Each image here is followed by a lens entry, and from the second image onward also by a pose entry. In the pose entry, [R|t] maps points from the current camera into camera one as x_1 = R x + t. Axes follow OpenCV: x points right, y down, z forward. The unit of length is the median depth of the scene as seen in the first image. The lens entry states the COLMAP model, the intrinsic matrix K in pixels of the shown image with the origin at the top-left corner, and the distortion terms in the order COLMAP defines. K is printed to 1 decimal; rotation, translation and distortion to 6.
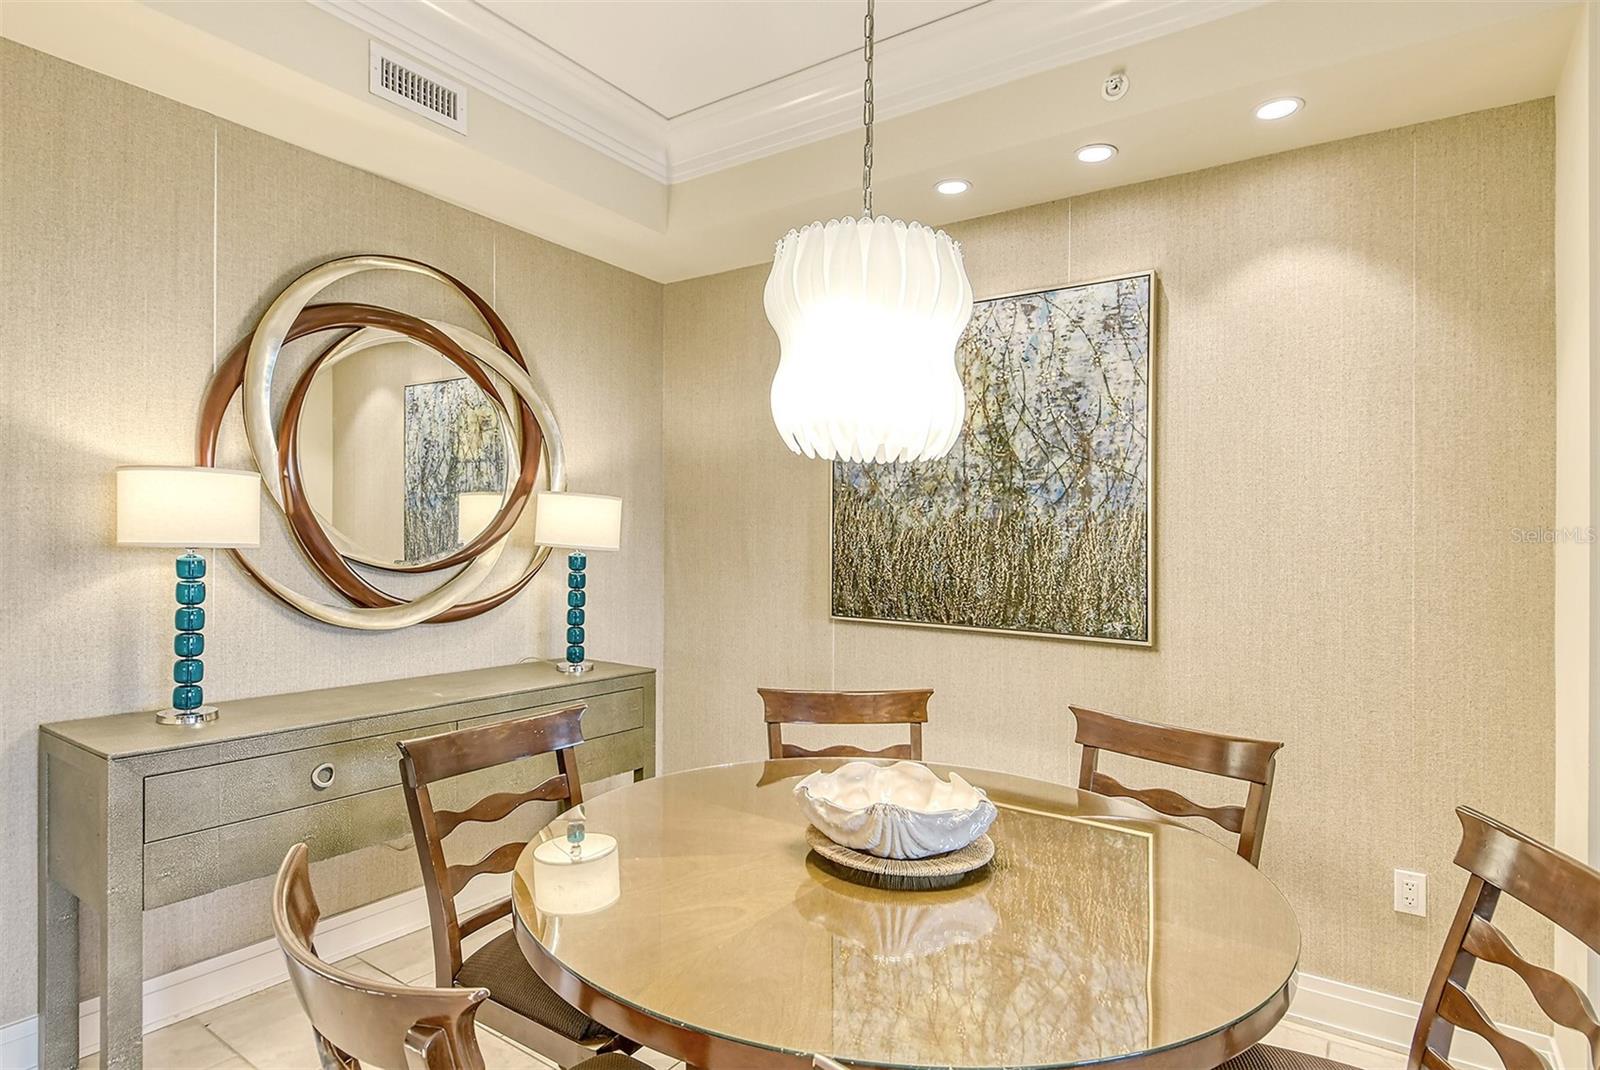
lens RADIAL K [[868.6, 0, 773.9], [0, 868.6, 551.9], [0, 0, 1]] dist [0.025408, -0.017823]
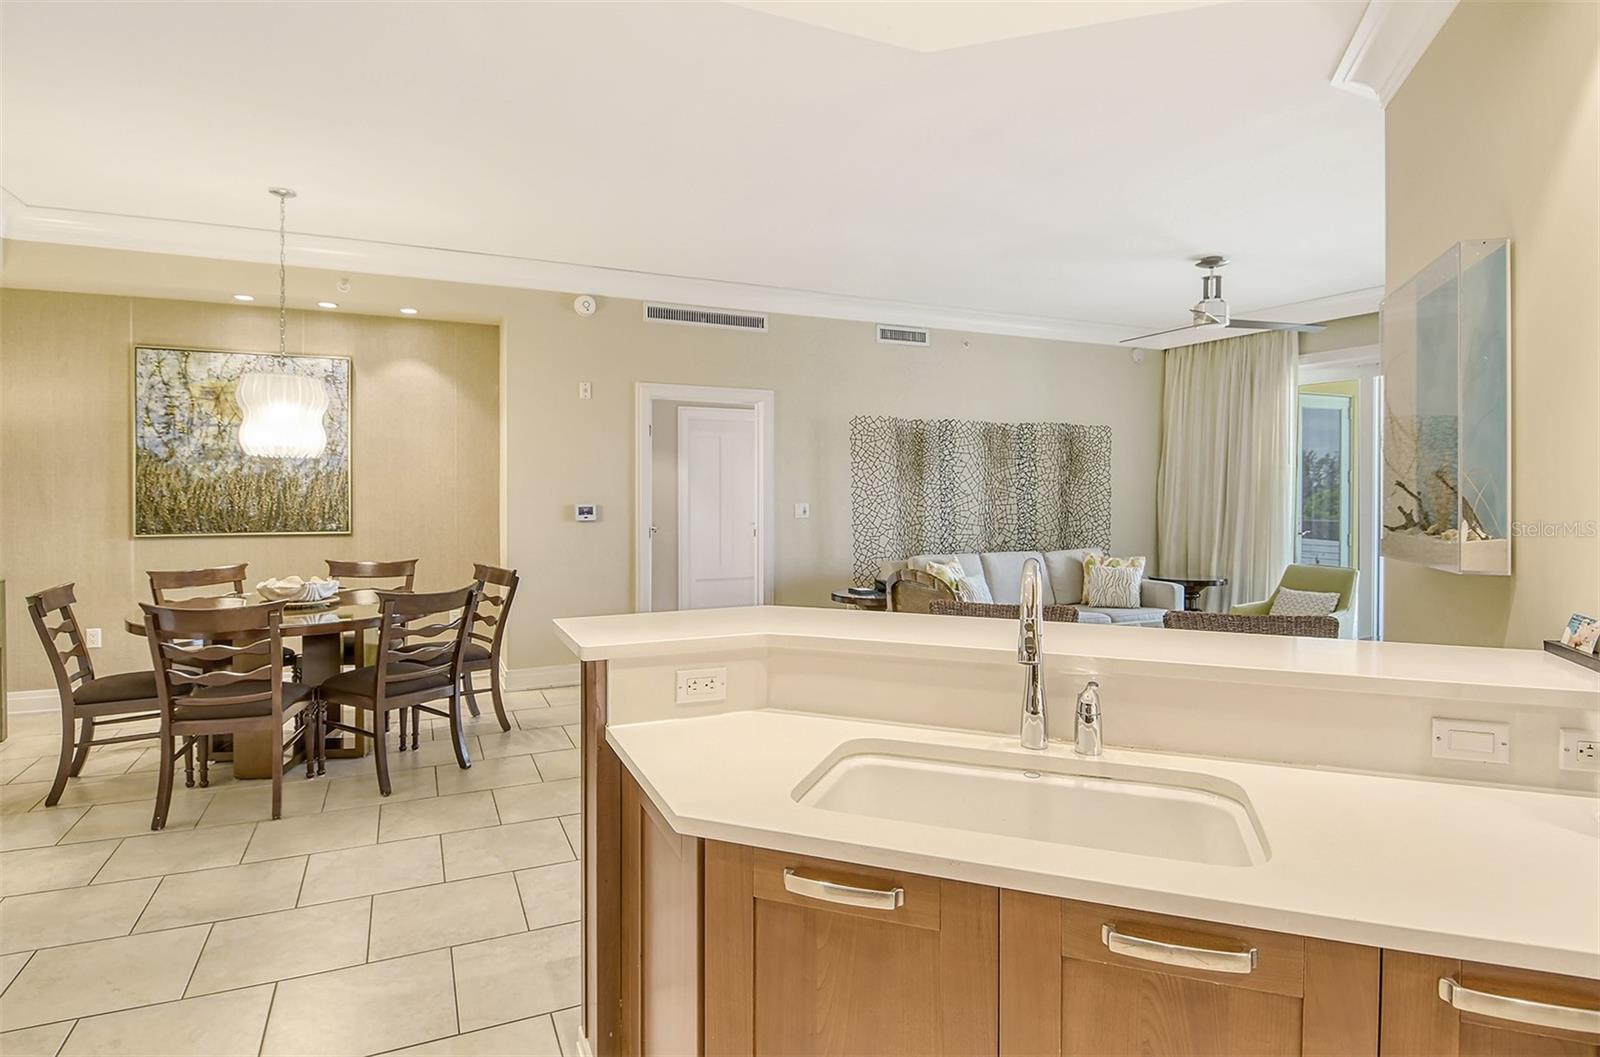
lens RADIAL K [[872.3, 0, 795.1], [0, 872.3, 452.8], [0, 0, 1]] dist [0.020804, -0.003260]
pose [[0.503866, 0.014386, 0.863662, -0.818058], [0.016828, 0.999508, -0.026467, -0.013614], [-0.863618, 0.027870, 0.503376, -0.957816]]
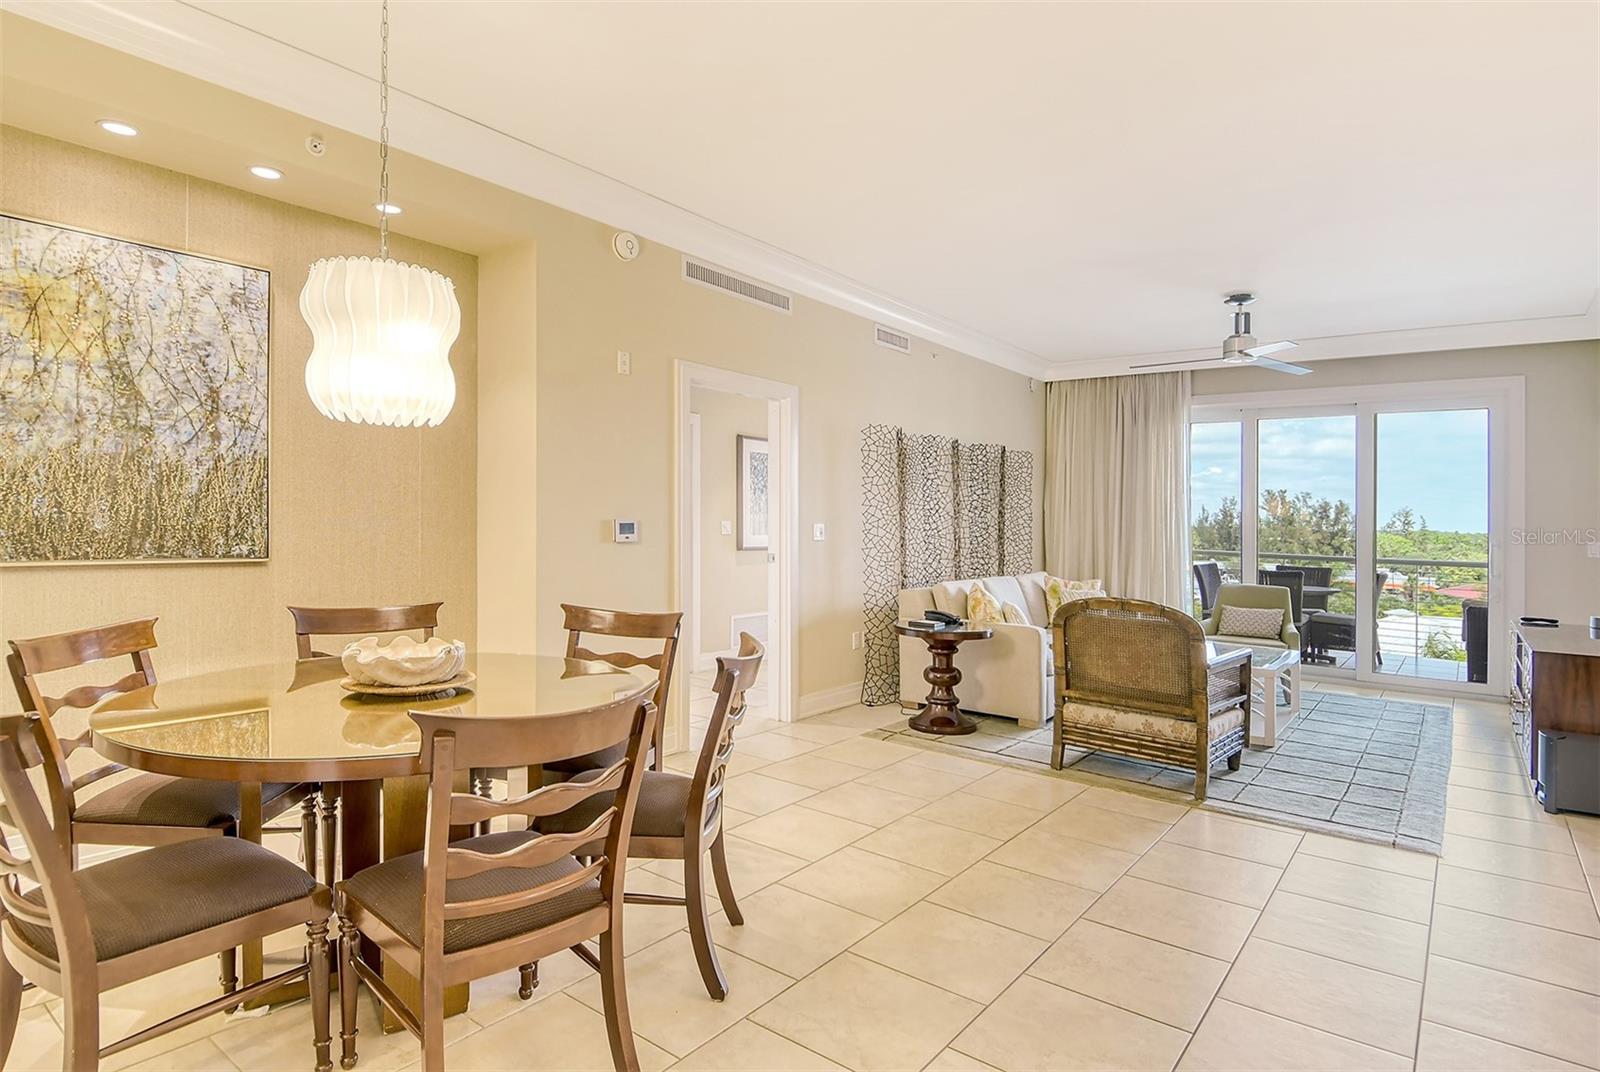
lens RADIAL K [[868.6, 0, 794.6], [0, 868.6, 494.0], [0, 0, 1]] dist [0.025408, -0.017823]
pose [[0.053273, 0.006768, 0.998557, -0.761100], [-0.011756, 0.999912, -0.006150, 0.006872], [-0.998511, -0.011412, 0.053348, 0.150335]]
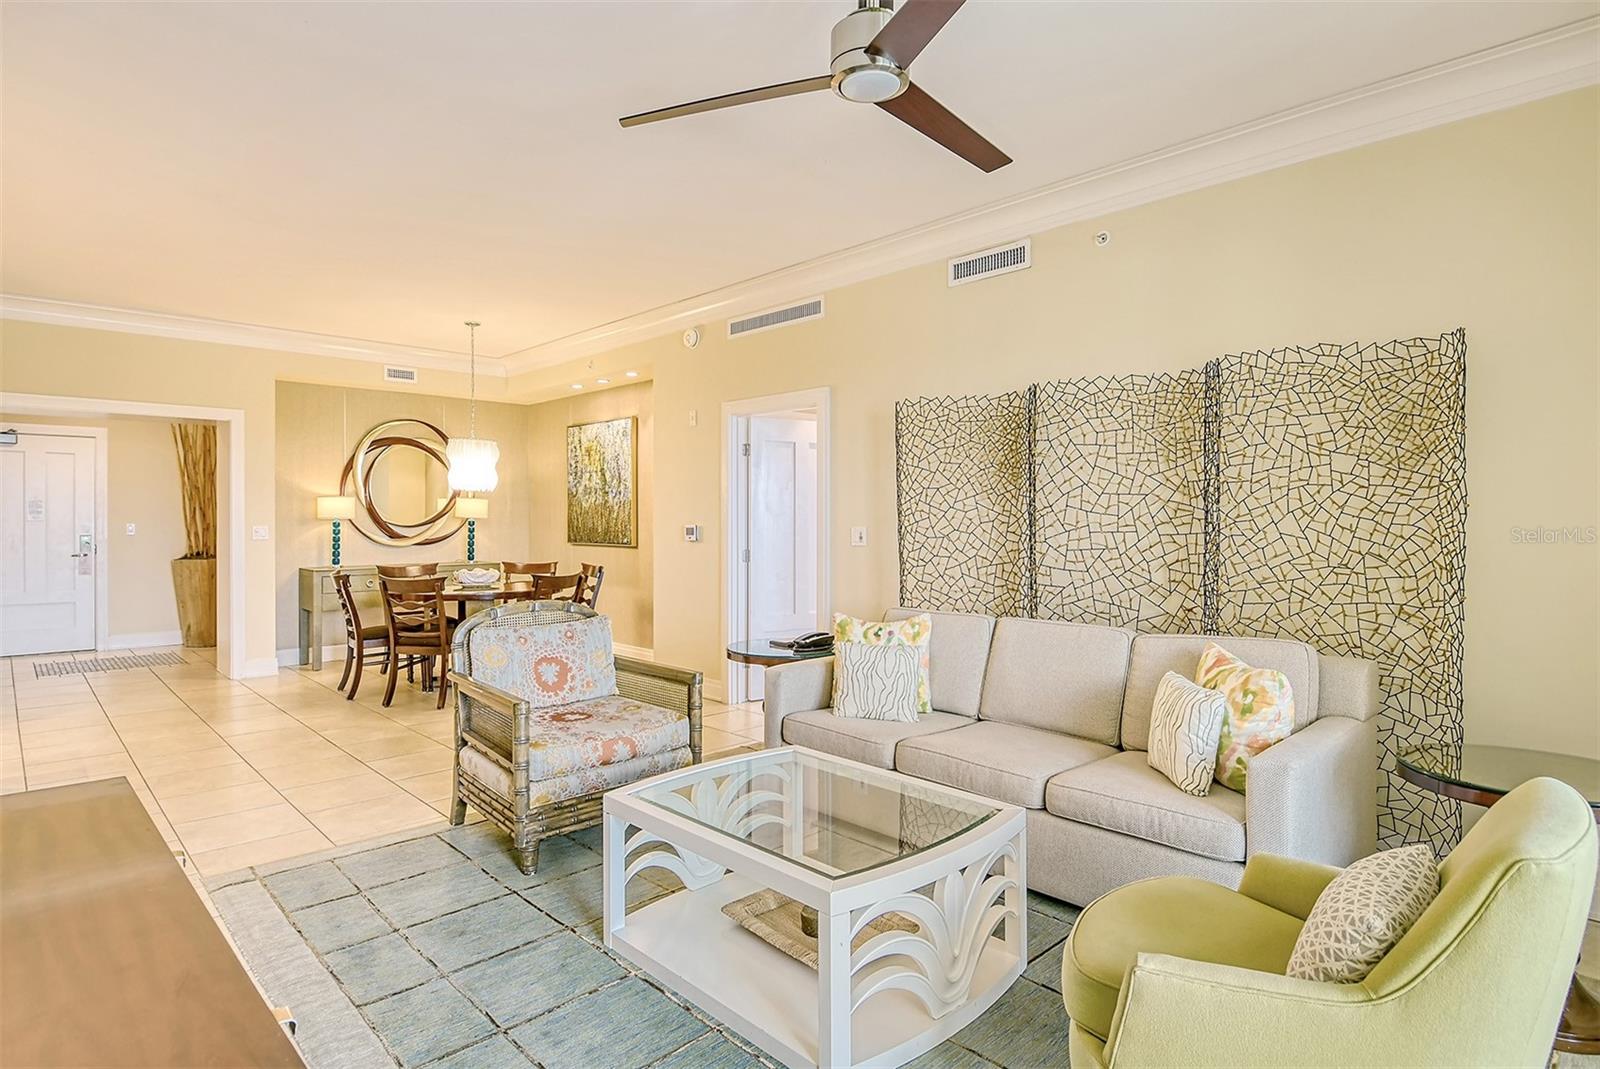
lens RADIAL K [[868.6, 0, 772.2], [0, 868.6, 525.8], [0, 0, 1]] dist [0.025408, -0.017823]
pose [[0.974166, -0.021323, -0.224826, 1.426854], [0.020046, 0.999767, -0.007960, 0.067604], [0.224944, 0.003248, 0.974366, -1.579381]]
